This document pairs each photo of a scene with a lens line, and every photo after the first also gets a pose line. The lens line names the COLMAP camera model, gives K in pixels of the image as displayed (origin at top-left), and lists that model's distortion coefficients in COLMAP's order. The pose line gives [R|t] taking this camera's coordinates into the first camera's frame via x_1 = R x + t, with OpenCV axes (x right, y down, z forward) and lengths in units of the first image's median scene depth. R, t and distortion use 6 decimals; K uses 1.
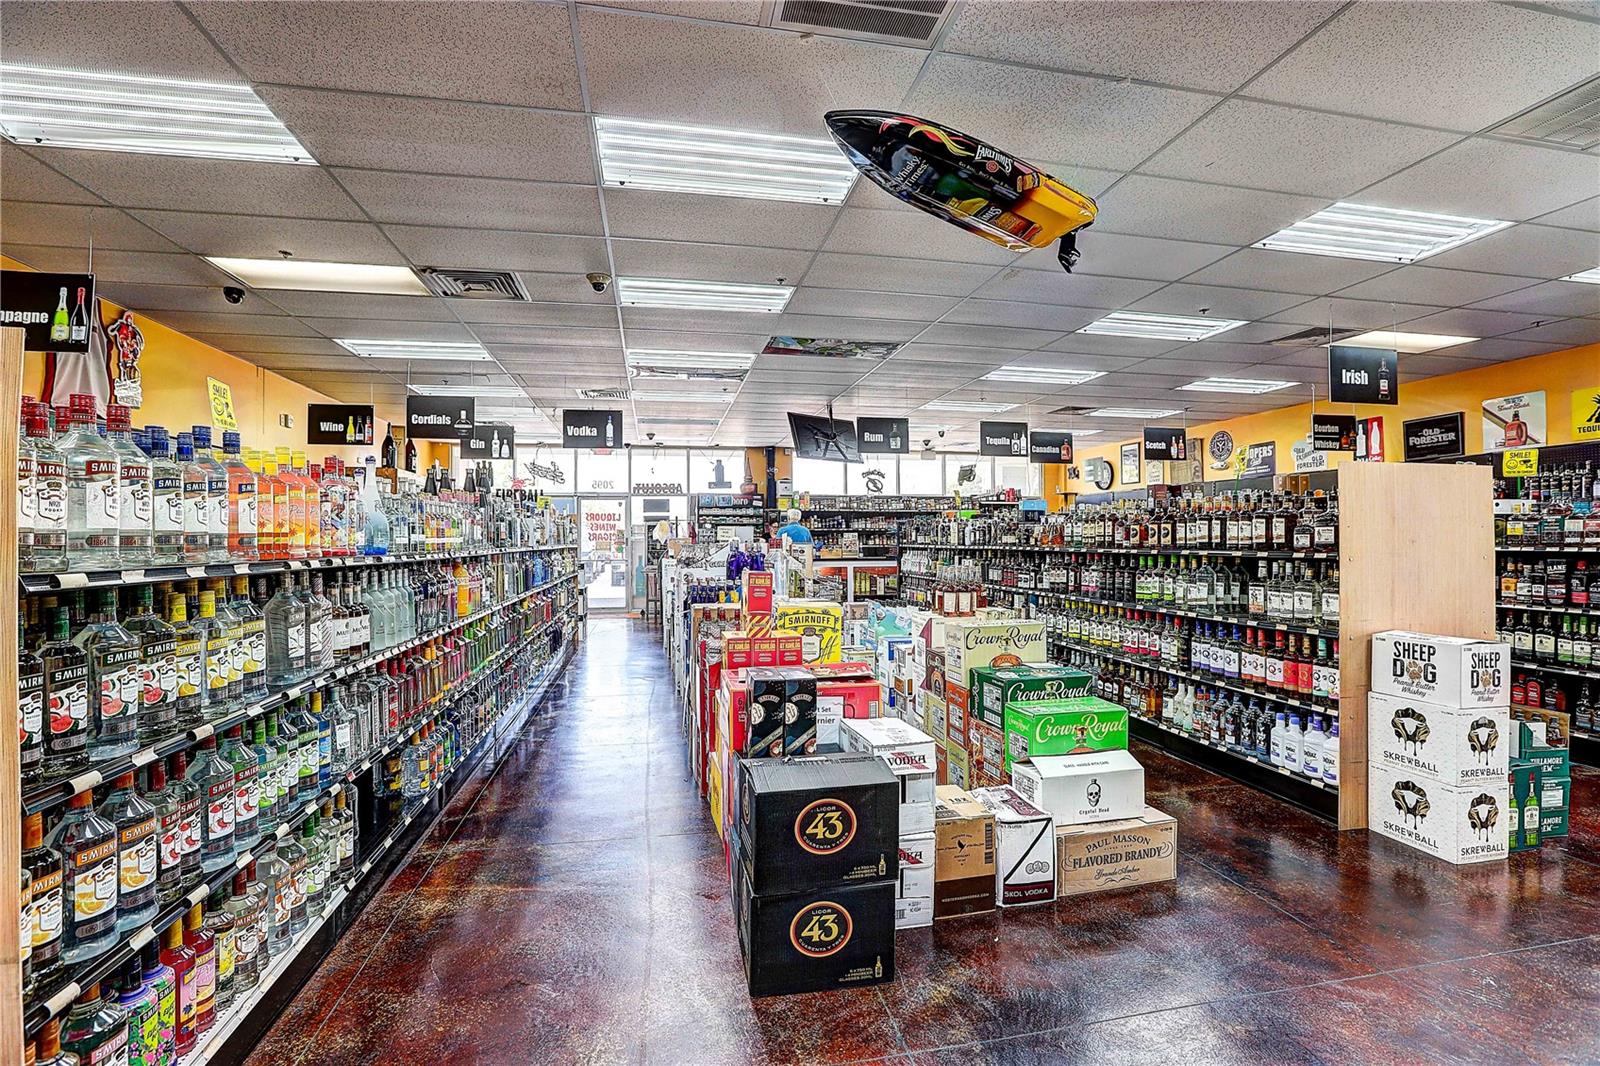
lens RADIAL K [[721.7, 0, 797.3], [0, 721.7, 534.5], [0, 0, 1]] dist [-0.044638, 0.012539]
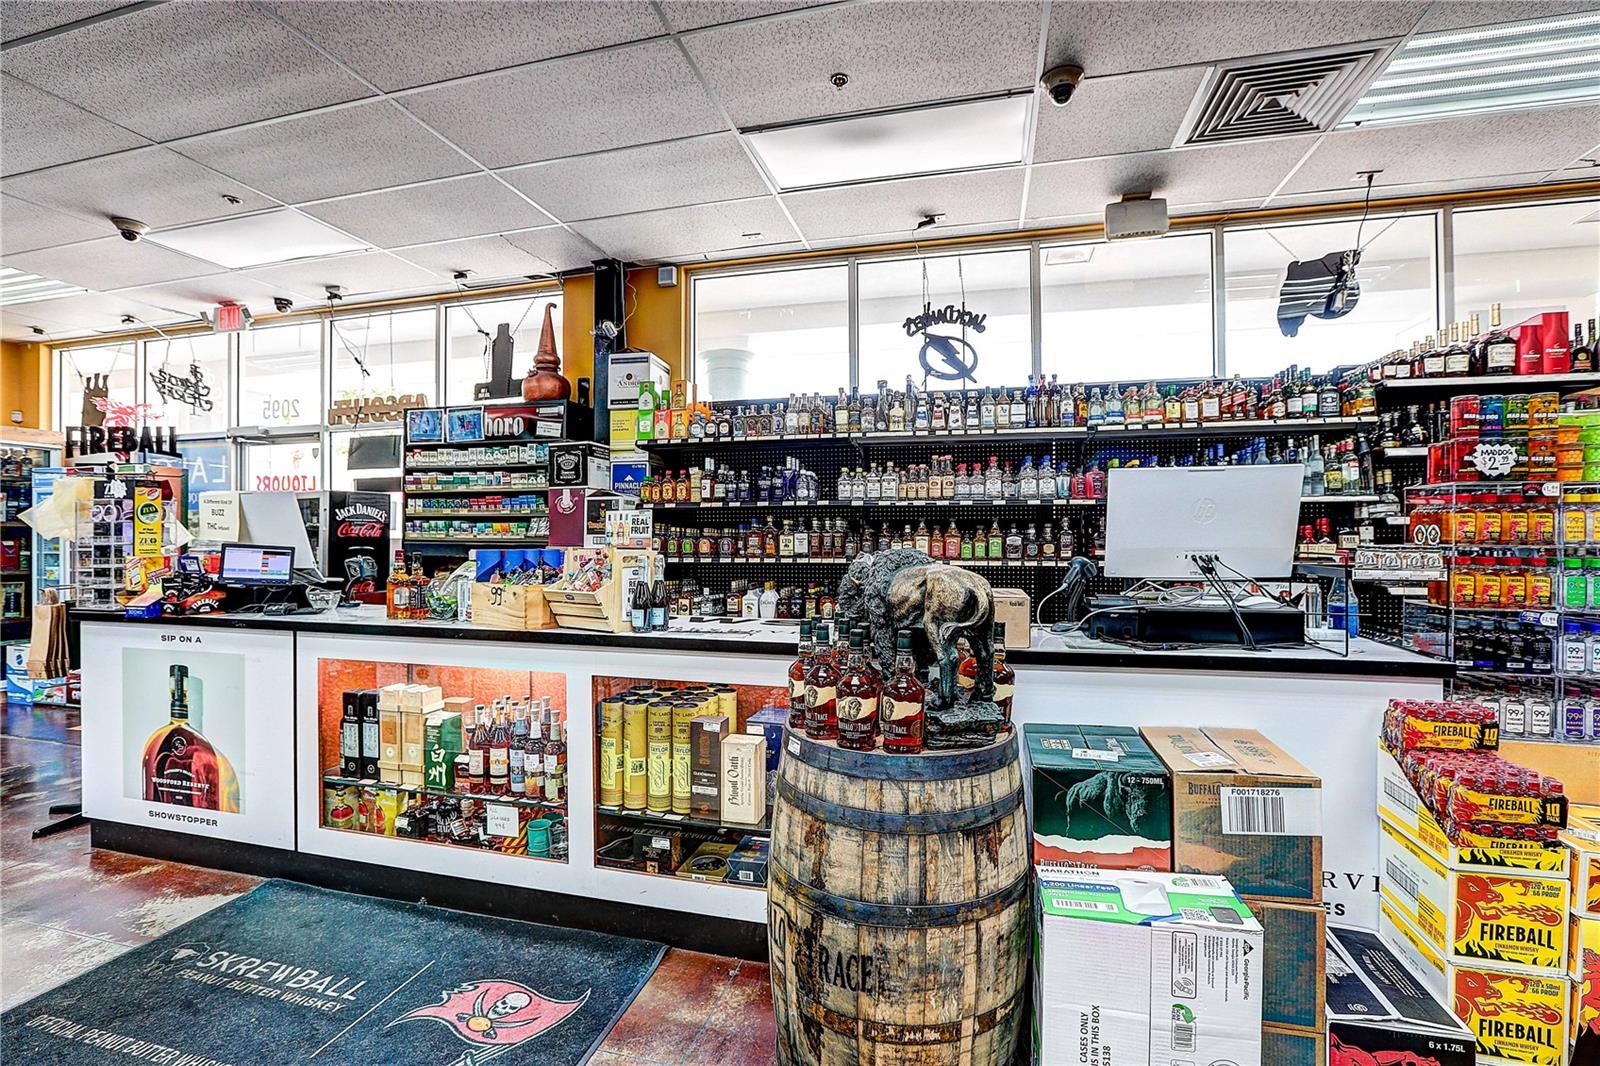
lens RADIAL K [[721.7, 0, 797.3], [0, 721.7, 534.5], [0, 0, 1]] dist [-0.044638, 0.012539]
pose [[0.899931, 0.002652, -0.436024, 0.194426], [0.001624, 0.999954, 0.009432, 0.002673], [0.436029, -0.009196, 0.899885, 0.755098]]
